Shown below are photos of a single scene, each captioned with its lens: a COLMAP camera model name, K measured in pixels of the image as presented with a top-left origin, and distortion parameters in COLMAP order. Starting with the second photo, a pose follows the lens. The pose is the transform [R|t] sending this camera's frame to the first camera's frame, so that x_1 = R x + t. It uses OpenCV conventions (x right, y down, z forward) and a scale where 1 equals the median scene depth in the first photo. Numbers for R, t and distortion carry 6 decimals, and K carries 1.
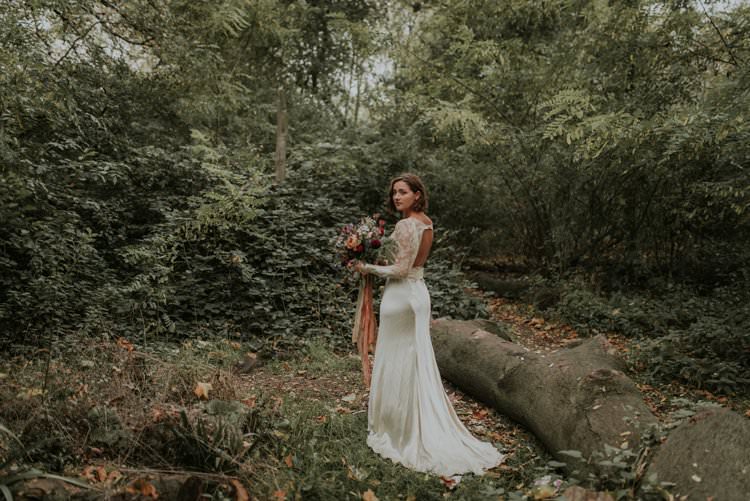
lens RADIAL K [[713.1, 0, 375.0], [0, 713.1, 250.5], [0, 0, 1]] dist [0.017333, 0.006101]
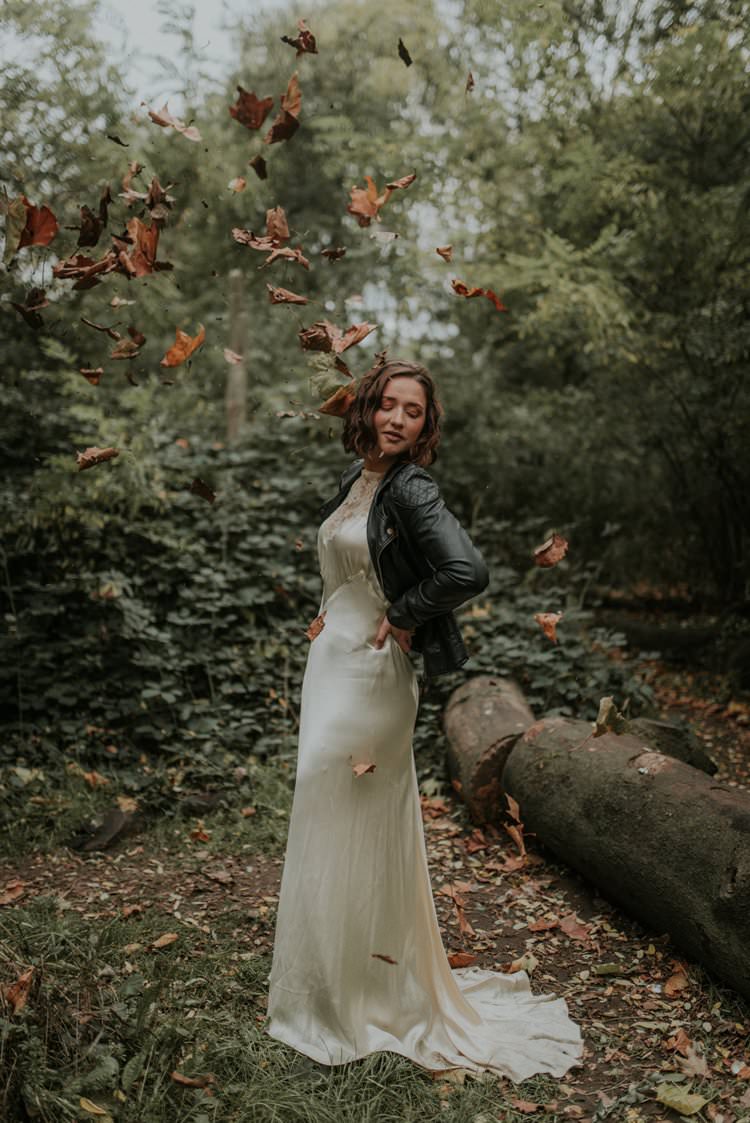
lens RADIAL K [[1067.7, 0, 375.0], [0, 1067.7, 561.5], [0, 0, 1]] dist [0.017333, 0.006101]
pose [[0.998454, -0.014168, -0.053756, 0.017832], [0.013186, 0.999740, -0.018588, 0.008227], [0.054005, 0.017851, 0.998381, 0.286631]]
